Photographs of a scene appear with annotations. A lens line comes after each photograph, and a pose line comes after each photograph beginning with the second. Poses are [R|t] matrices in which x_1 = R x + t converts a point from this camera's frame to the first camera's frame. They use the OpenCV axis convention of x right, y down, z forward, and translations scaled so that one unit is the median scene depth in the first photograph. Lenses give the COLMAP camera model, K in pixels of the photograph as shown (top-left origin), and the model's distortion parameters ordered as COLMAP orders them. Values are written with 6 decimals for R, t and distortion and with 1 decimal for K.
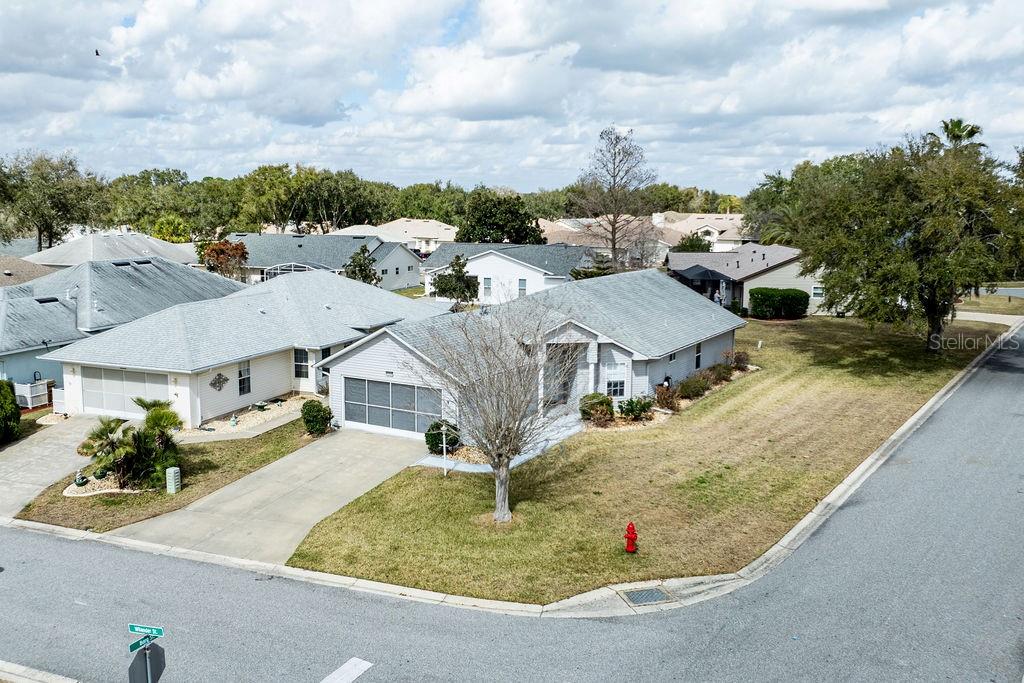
lens RADIAL K [[895.8, 0, 496.7], [0, 895.8, 341.9], [0, 0, 1]] dist [-0.005150, 0.002853]
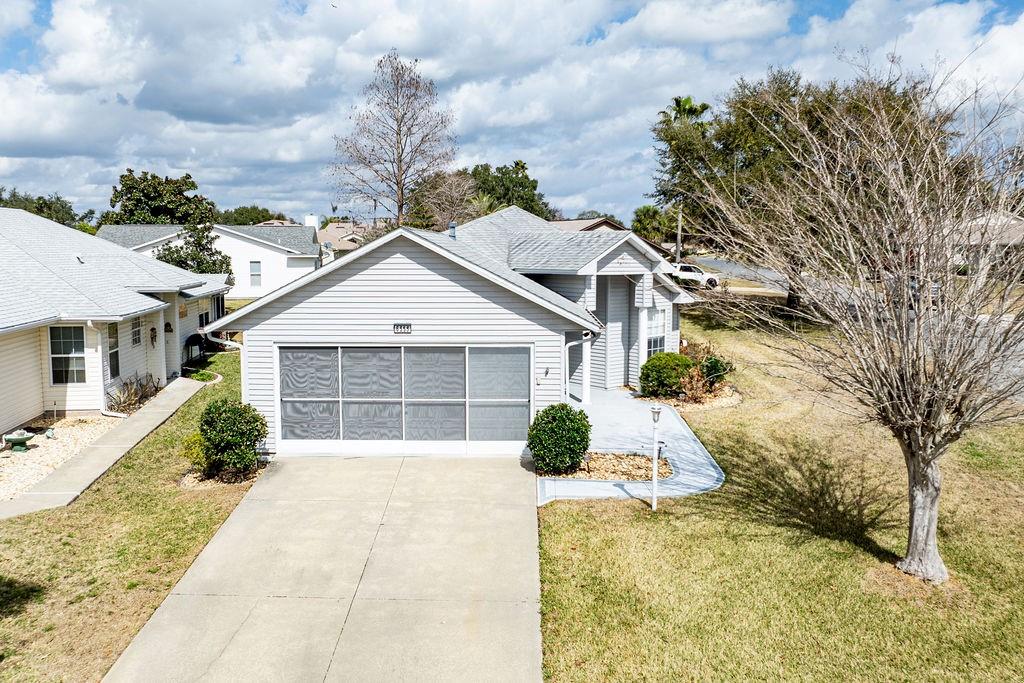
lens RADIAL K [[865.2, 0, 512.0], [0, 865.2, 341.5], [0, 0, 1]] dist [-0.018024, -0.003220]
pose [[0.866395, -0.057422, 0.496046, -0.307357], [0.078114, 0.996722, -0.021055, 0.059098], [-0.493211, 0.056990, 0.868041, 0.579082]]
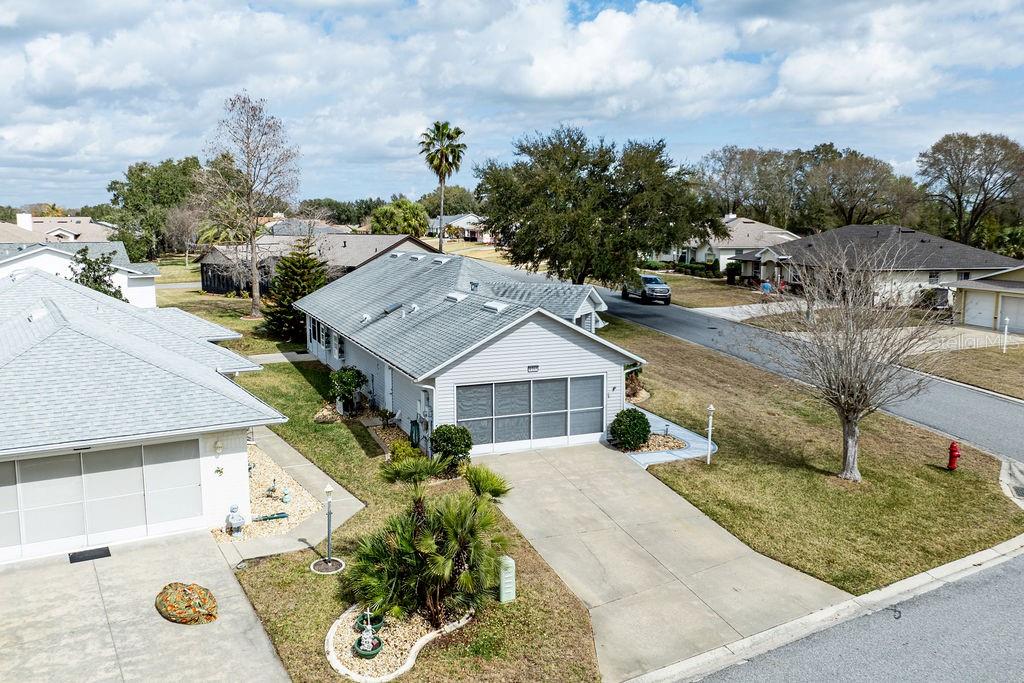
lens RADIAL K [[849.6, 0, 512.0], [0, 849.6, 341.5], [0, 0, 1]] dist [0.011373, -0.059547]
pose [[0.600232, -0.114542, 0.791582, -0.715306], [0.123886, 0.991063, 0.049468, -0.025386], [-0.790173, 0.068374, 0.609058, 0.586670]]
